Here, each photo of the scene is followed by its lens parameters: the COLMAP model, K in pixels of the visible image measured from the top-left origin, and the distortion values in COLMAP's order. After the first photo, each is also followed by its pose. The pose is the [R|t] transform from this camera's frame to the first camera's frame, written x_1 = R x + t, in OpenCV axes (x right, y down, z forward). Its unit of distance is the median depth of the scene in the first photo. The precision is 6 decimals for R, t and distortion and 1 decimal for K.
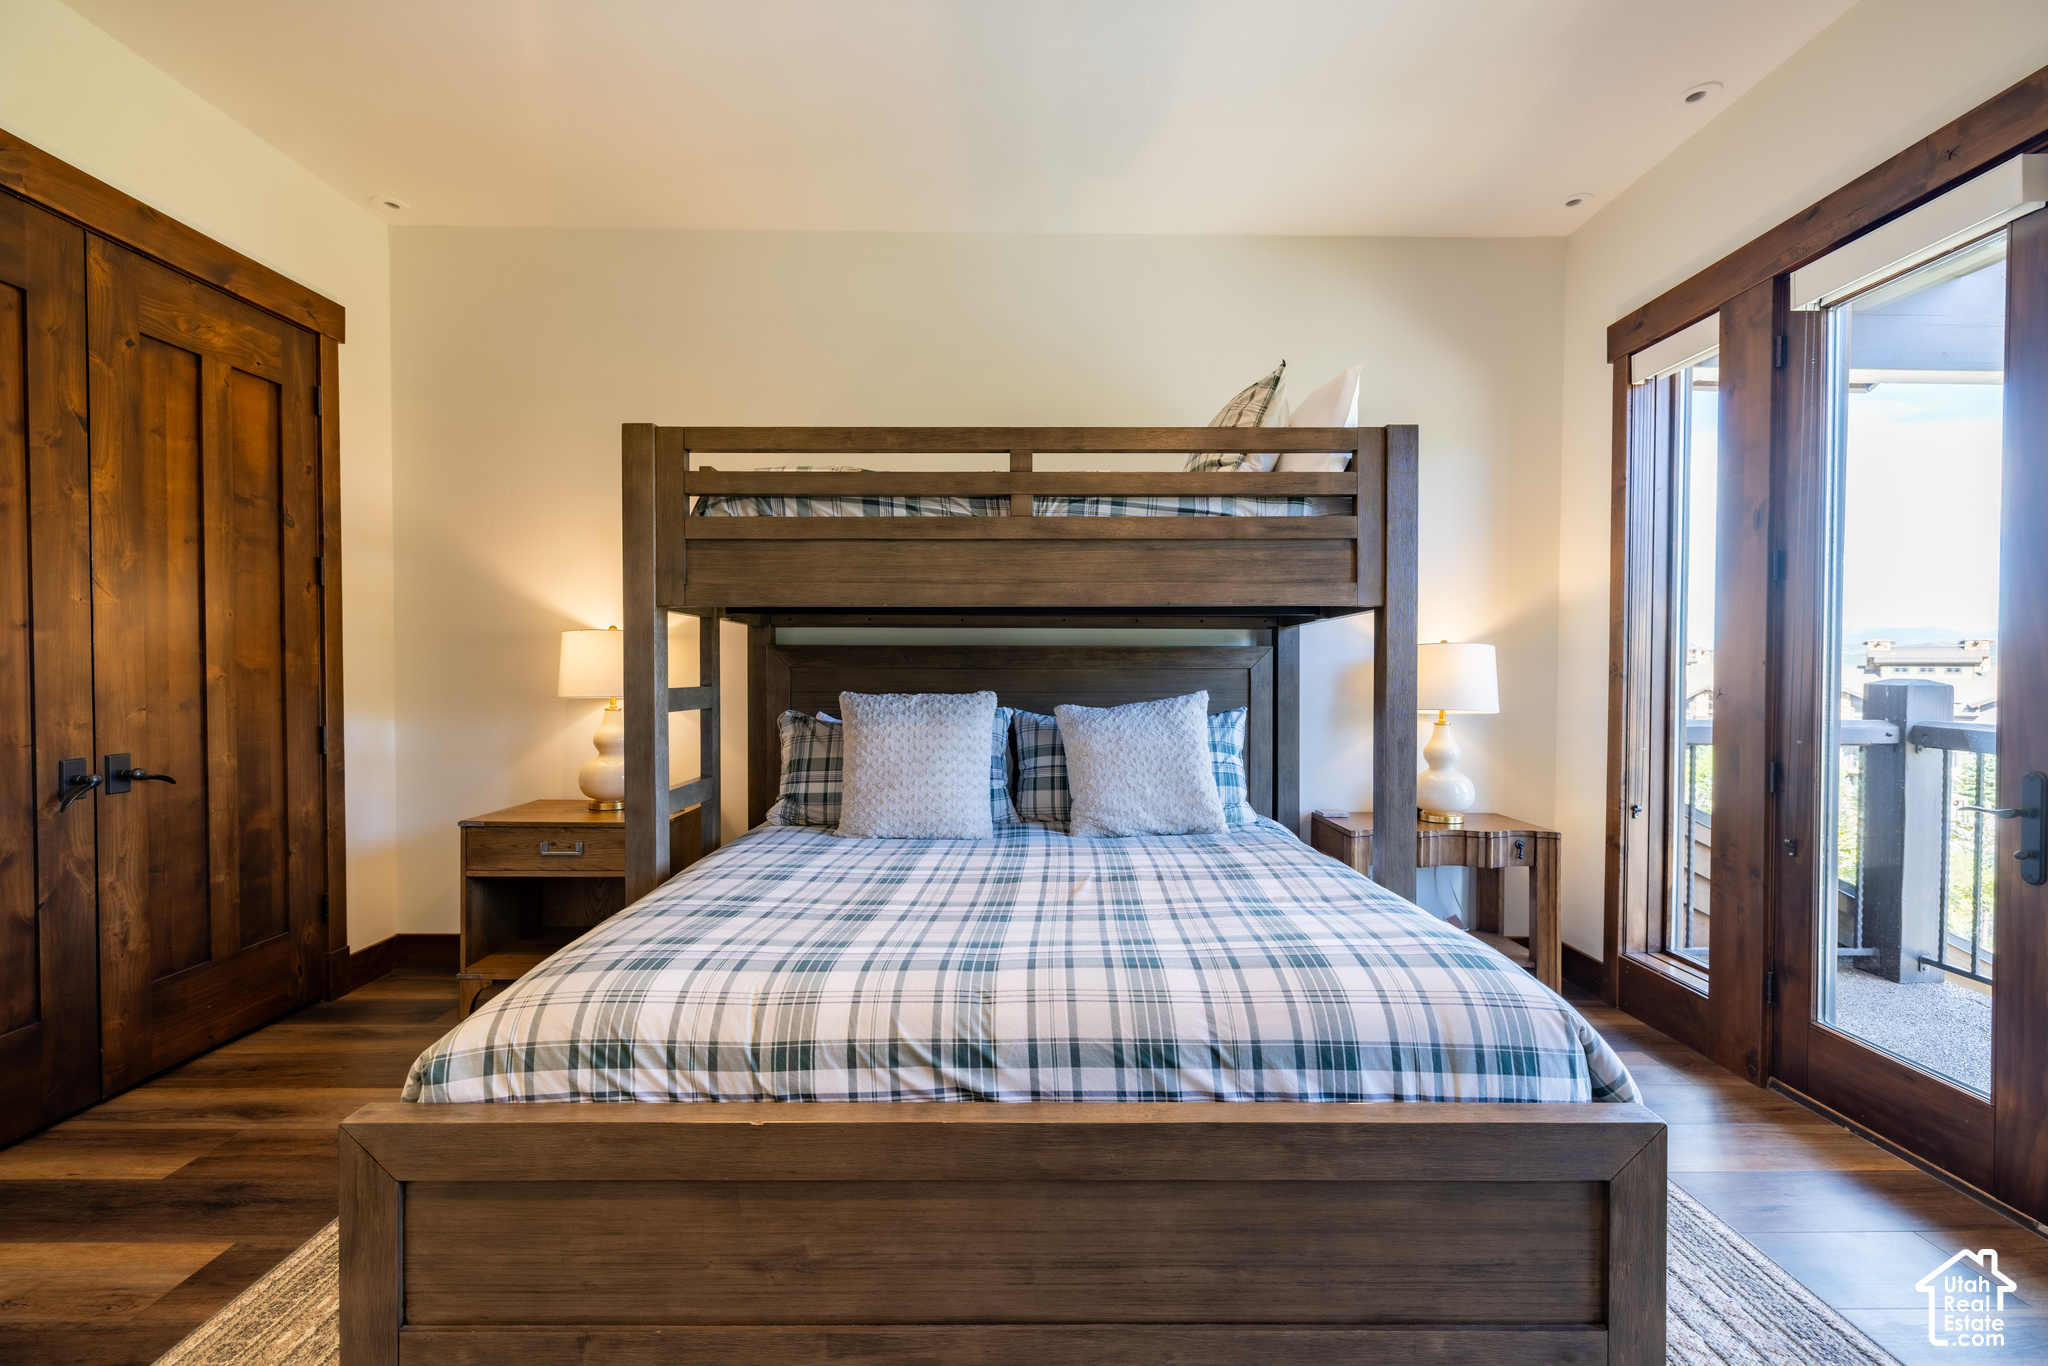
lens RADIAL K [[852.2, 0, 1033.2], [0, 852.2, 674.4], [0, 0, 1]] dist [0.001434, -0.000317]
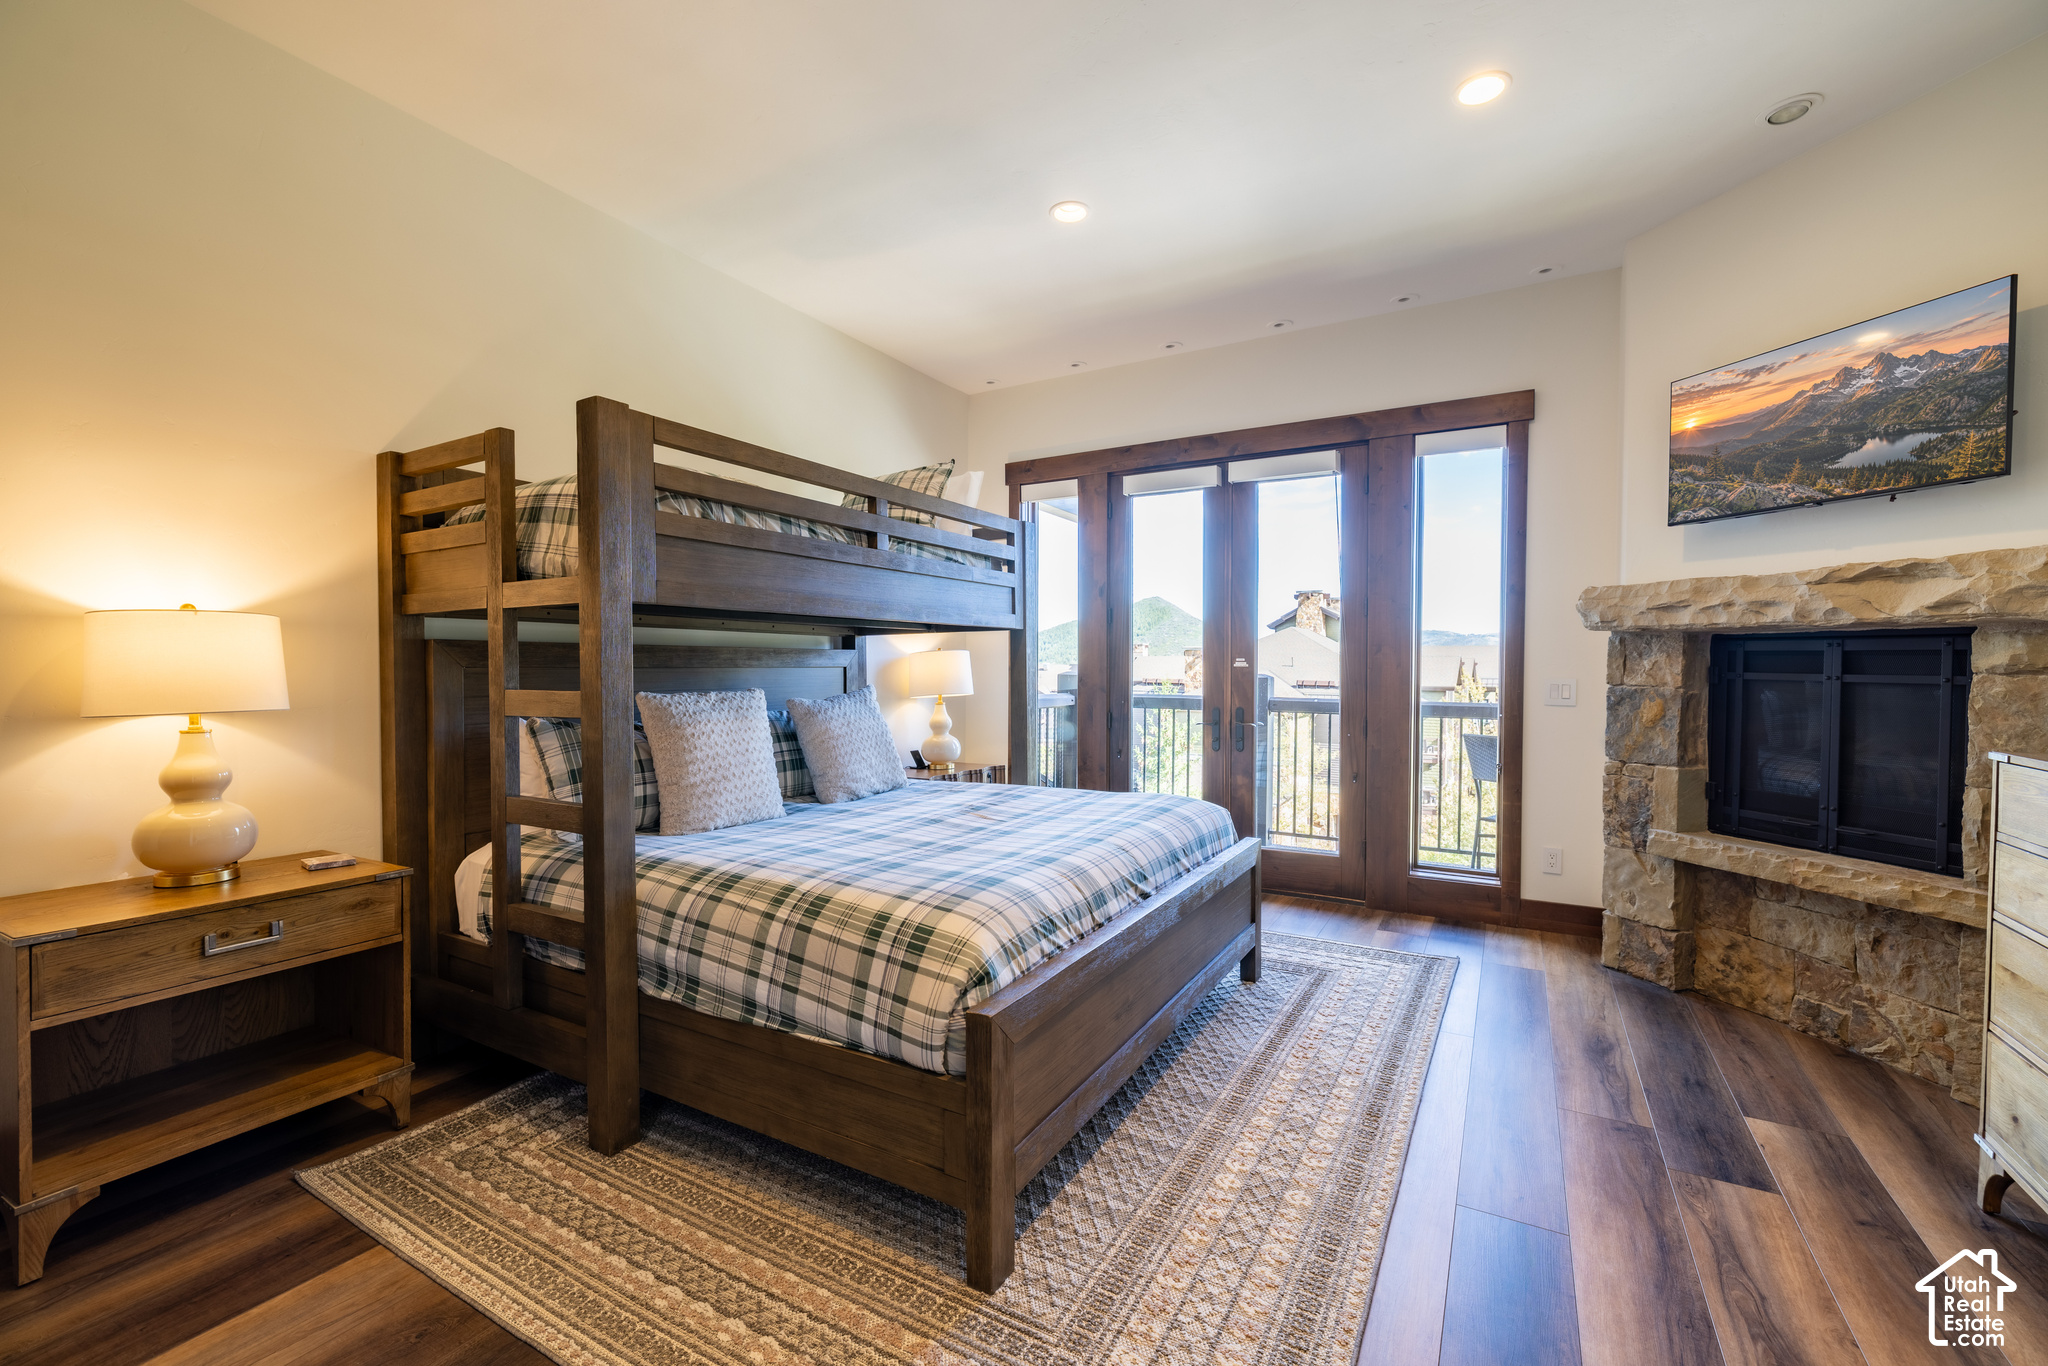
lens RADIAL K [[852.2, 0, 1033.2], [0, 852.2, 674.4], [0, 0, 1]] dist [0.001434, -0.000317]
pose [[0.499997, -0.009862, 0.865971, -1.004524], [0.006272, 0.999950, 0.007766, -0.005228], [-0.866004, 0.001549, 0.500034, 0.150761]]
